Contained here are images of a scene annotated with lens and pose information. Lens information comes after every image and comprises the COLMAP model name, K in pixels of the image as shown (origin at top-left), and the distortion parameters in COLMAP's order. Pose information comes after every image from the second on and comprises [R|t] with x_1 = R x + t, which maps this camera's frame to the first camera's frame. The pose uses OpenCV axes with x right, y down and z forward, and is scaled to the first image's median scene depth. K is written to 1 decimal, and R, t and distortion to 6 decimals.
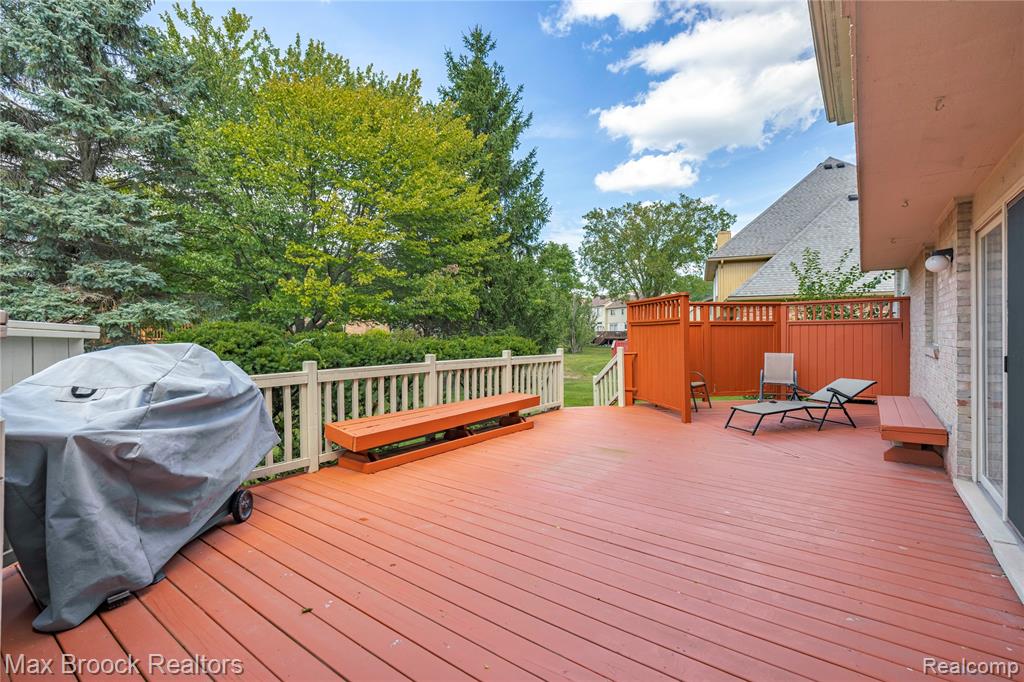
lens RADIAL K [[465.9, 0, 512.0], [0, 465.9, 341.0], [0, 0, 1]] dist [0.000461, -0.000136]
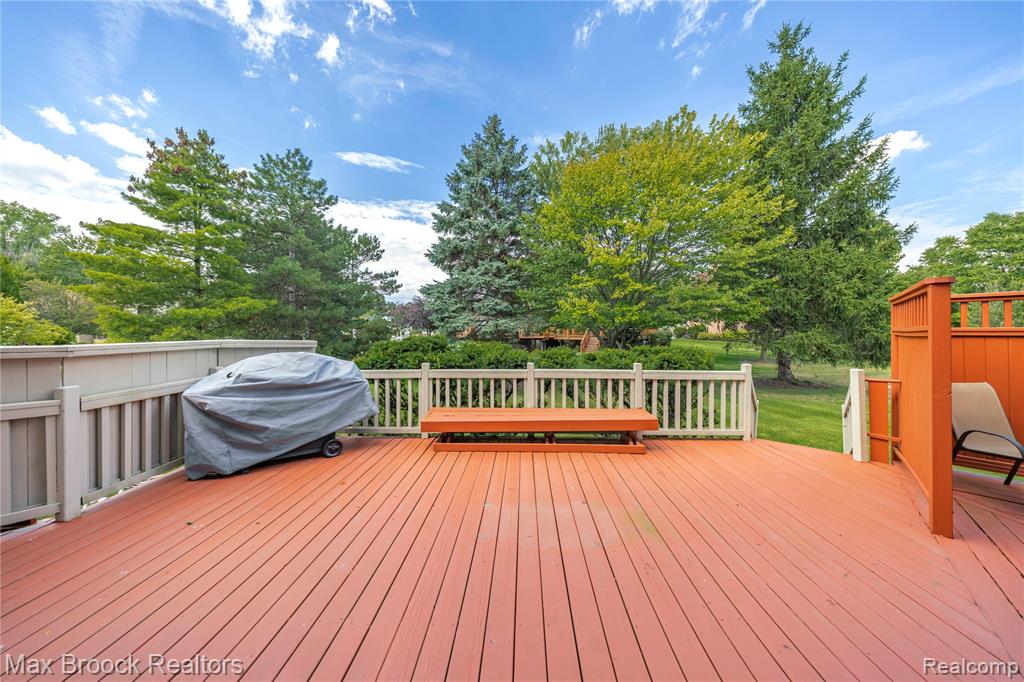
lens RADIAL K [[329.3, 0, 512.6], [0, 329.3, 328.8], [0, 0, 1]] dist [-0.001569, -0.000103]
pose [[0.590290, -0.009598, -0.807134, 0.329803], [-0.014189, 0.999651, -0.022265, -0.026534], [0.807066, 0.024595, 0.589948, 0.348612]]
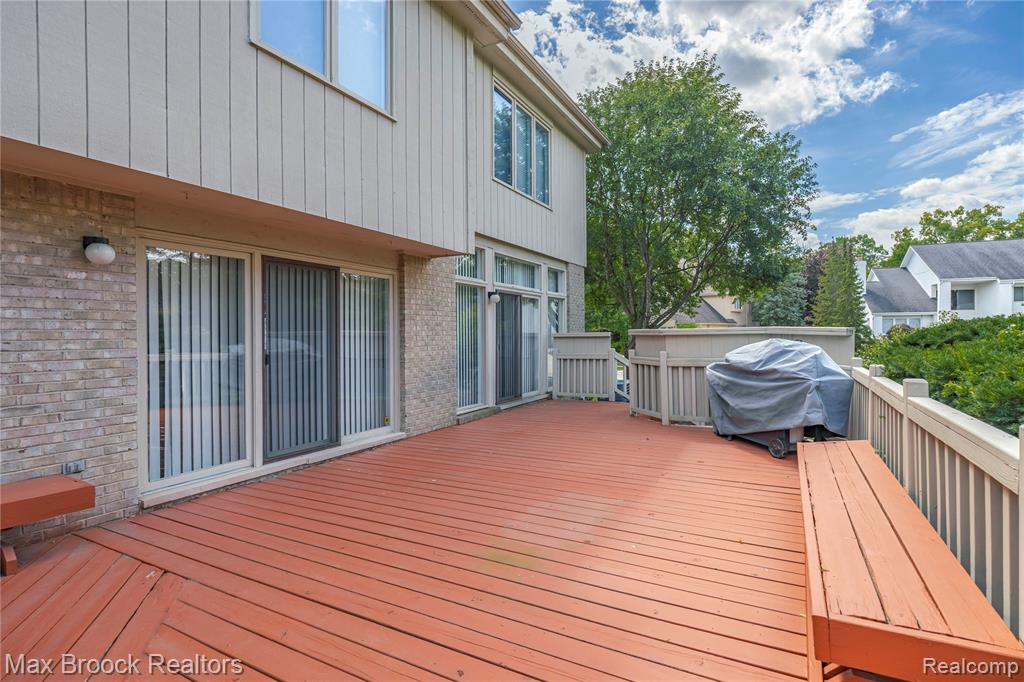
lens RADIAL K [[495.1, 0, 488.4], [0, 495.1, 332.6], [0, 0, 1]] dist [-0.001614, 0.000139]
pose [[-0.991672, 0.017835, -0.127548, 0.234072], [0.016048, 0.999758, 0.015021, -0.024222], [0.127785, 0.012849, -0.991719, 1.046720]]
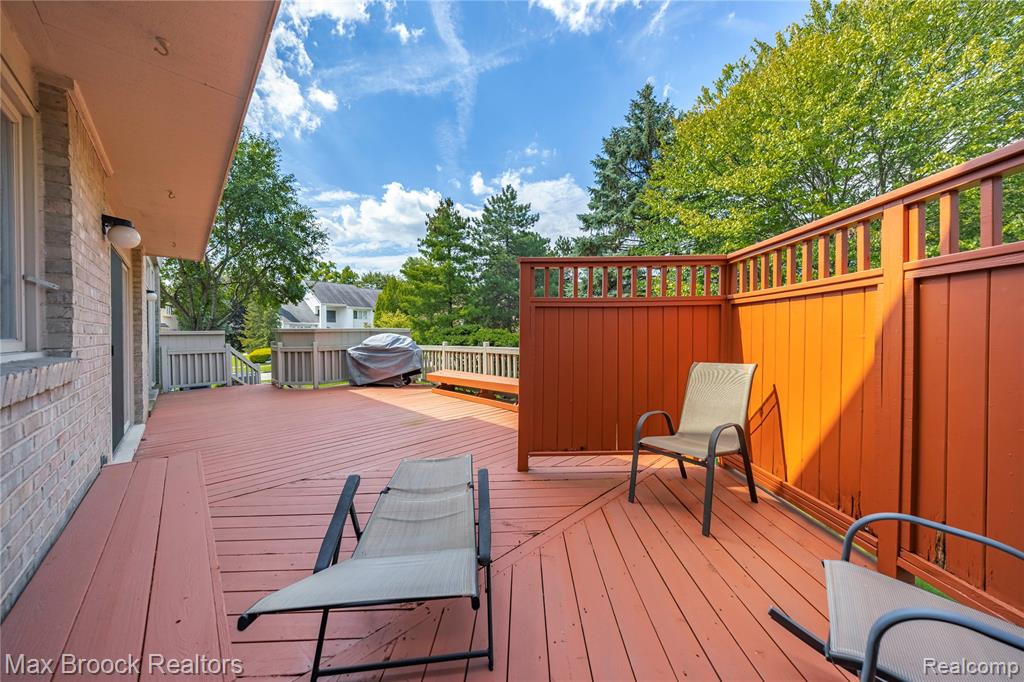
lens RADIAL K [[357.0, 0, 526.8], [0, 357.0, 335.3], [0, 0, 1]] dist [0.048953, 0.000004]
pose [[-0.150106, 0.021689, -0.988432, 0.754426], [-0.001909, 0.999751, 0.022228, -0.016880], [0.988668, 0.005224, -0.150028, 0.965968]]
